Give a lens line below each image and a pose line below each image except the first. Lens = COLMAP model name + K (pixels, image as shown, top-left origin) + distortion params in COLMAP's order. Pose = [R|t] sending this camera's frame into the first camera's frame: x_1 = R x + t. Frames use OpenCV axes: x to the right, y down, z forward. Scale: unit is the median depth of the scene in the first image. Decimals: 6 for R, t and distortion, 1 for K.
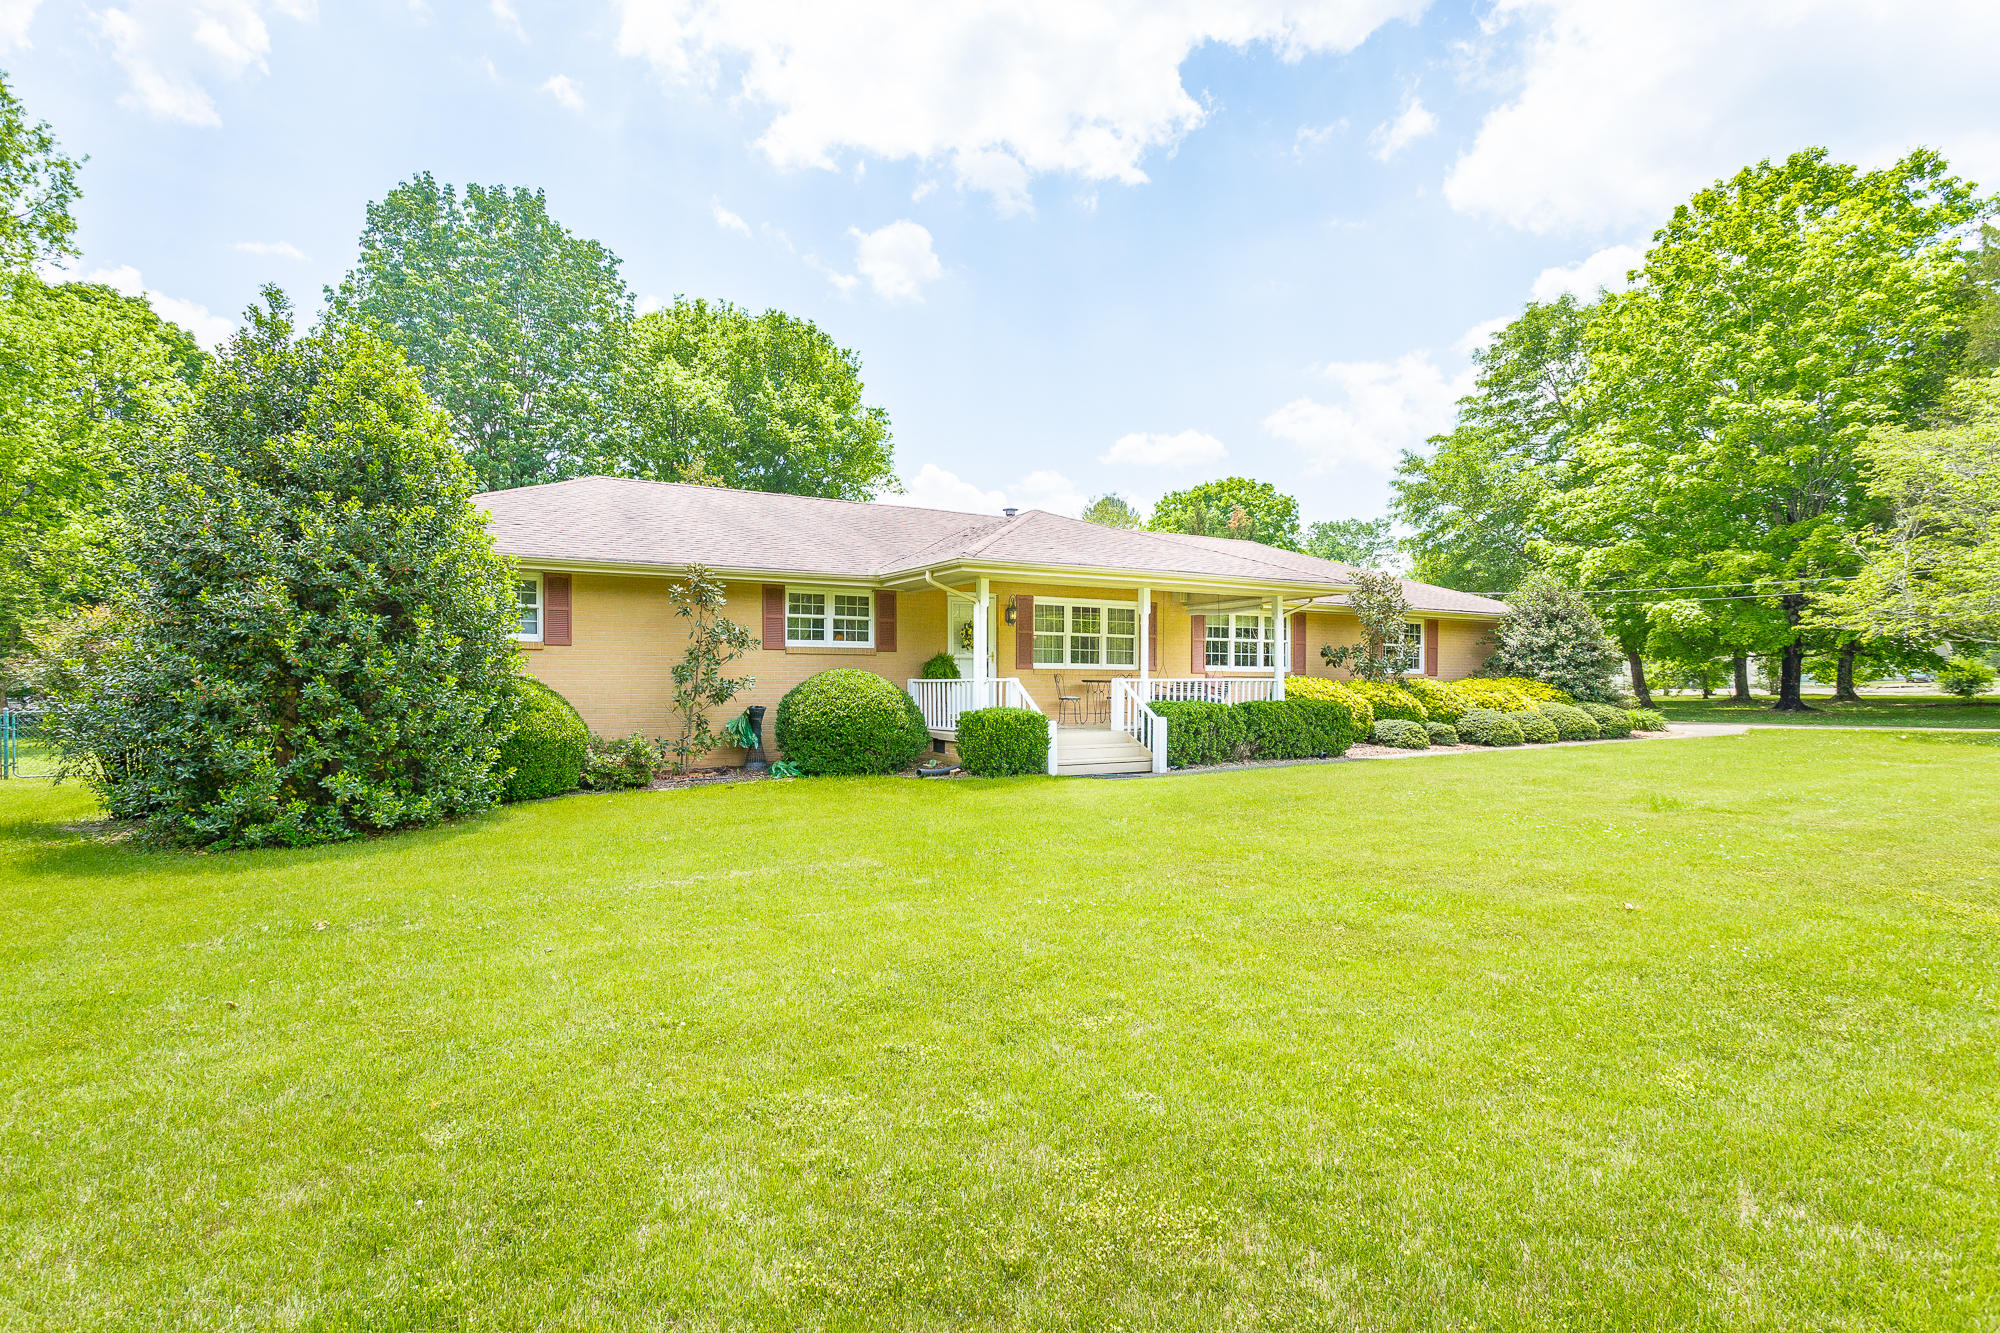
lens RADIAL K [[1375.0, 0, 1000.0], [0, 1375.0, 666.5], [0, 0, 1]] dist [-0.003997, -0.001480]
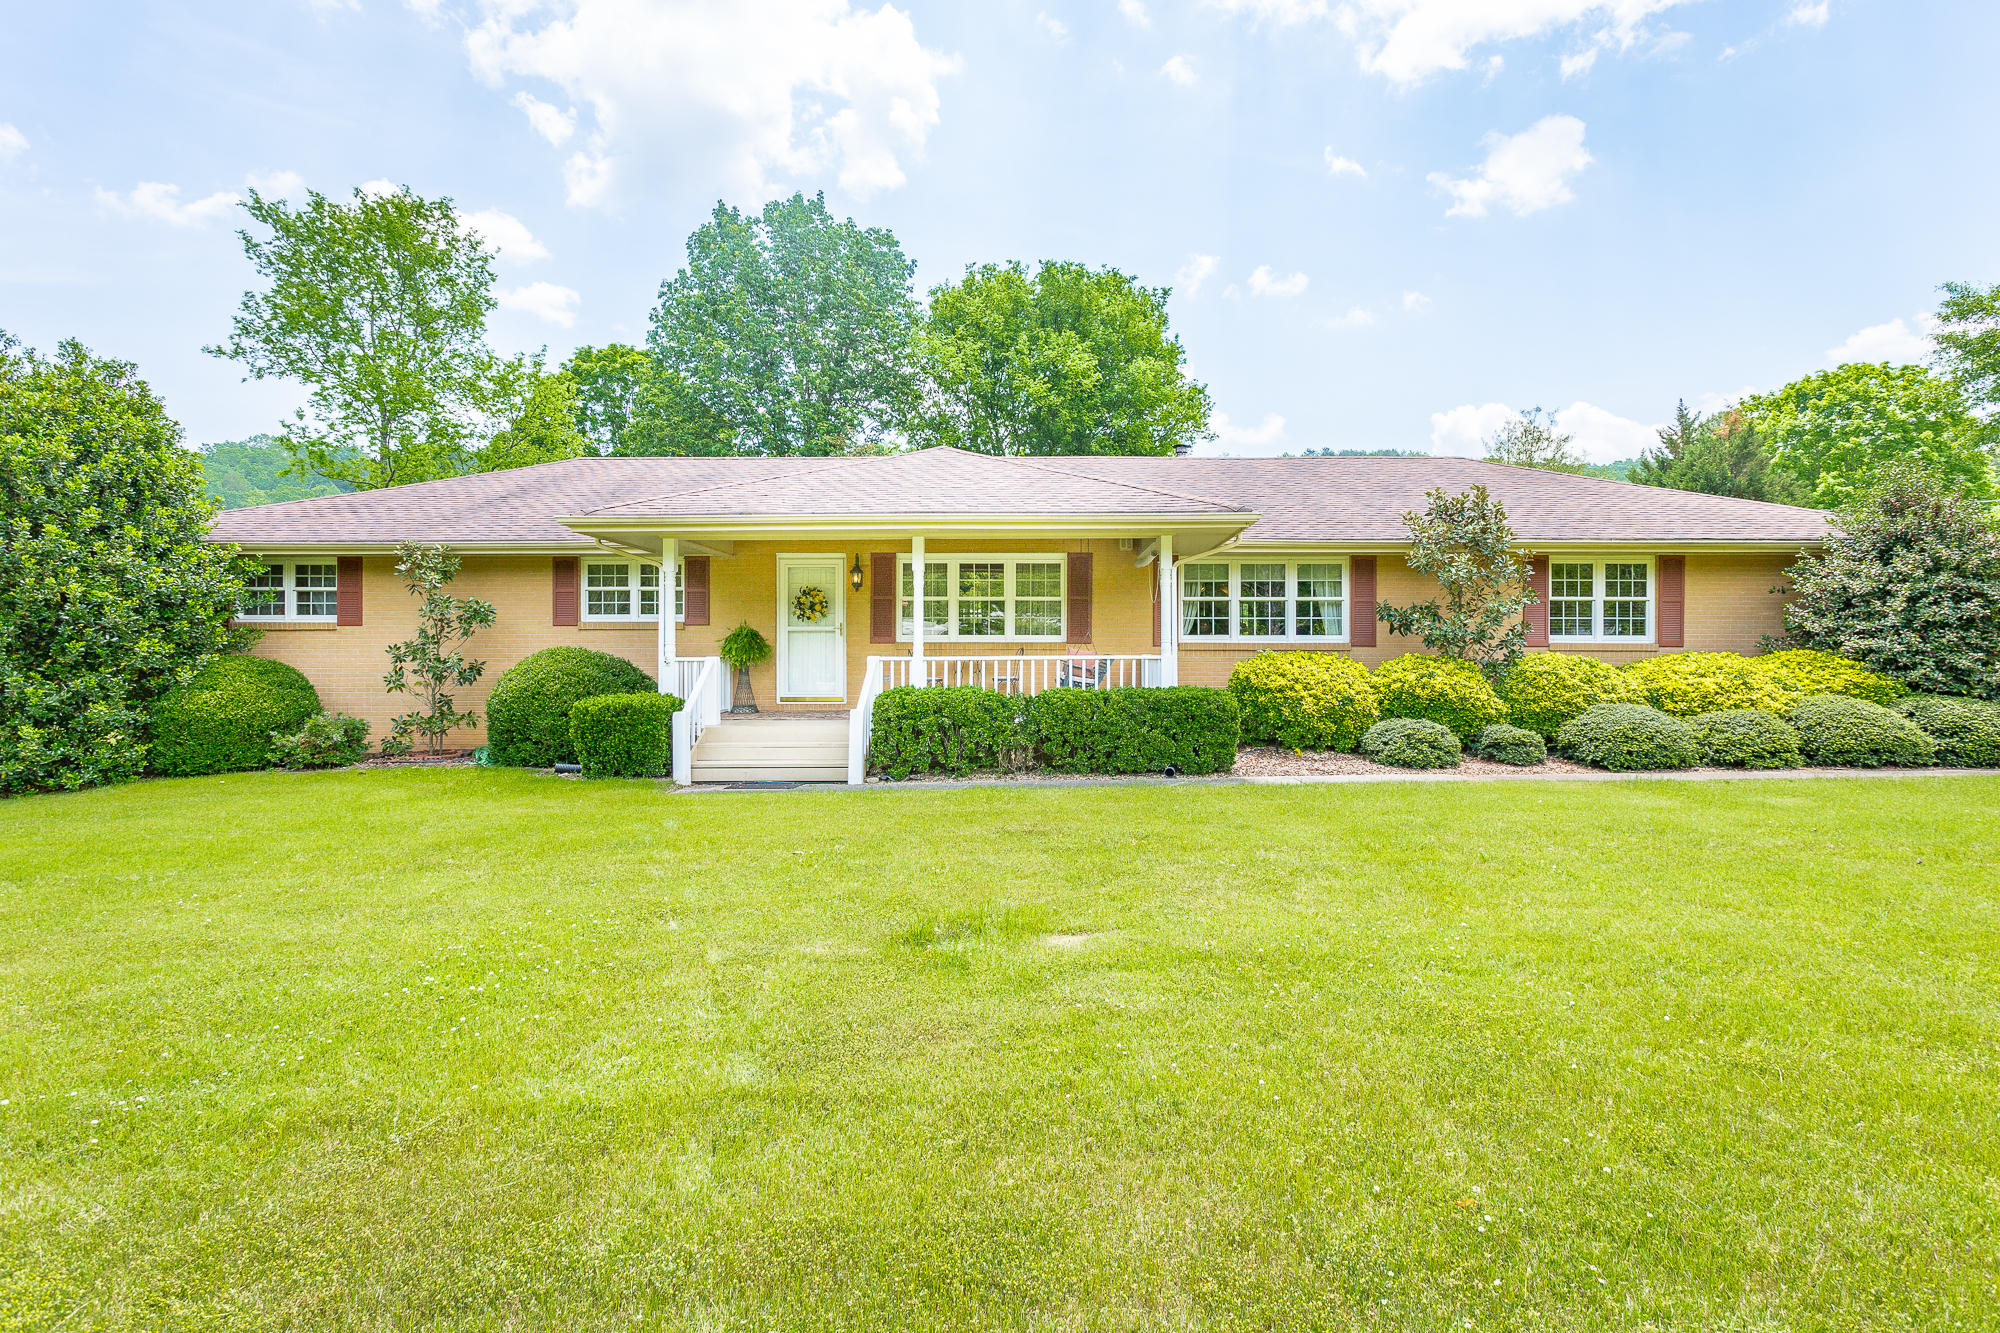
lens RADIAL K [[1375.0, 0, 1000.0], [0, 1375.0, 666.5], [0, 0, 1]] dist [-0.003997, -0.001480]
pose [[0.759101, -0.004774, -0.650956, 0.527757], [0.007551, 0.999970, 0.001472, 0.012238], [0.650929, -0.006033, 0.759114, 0.396516]]
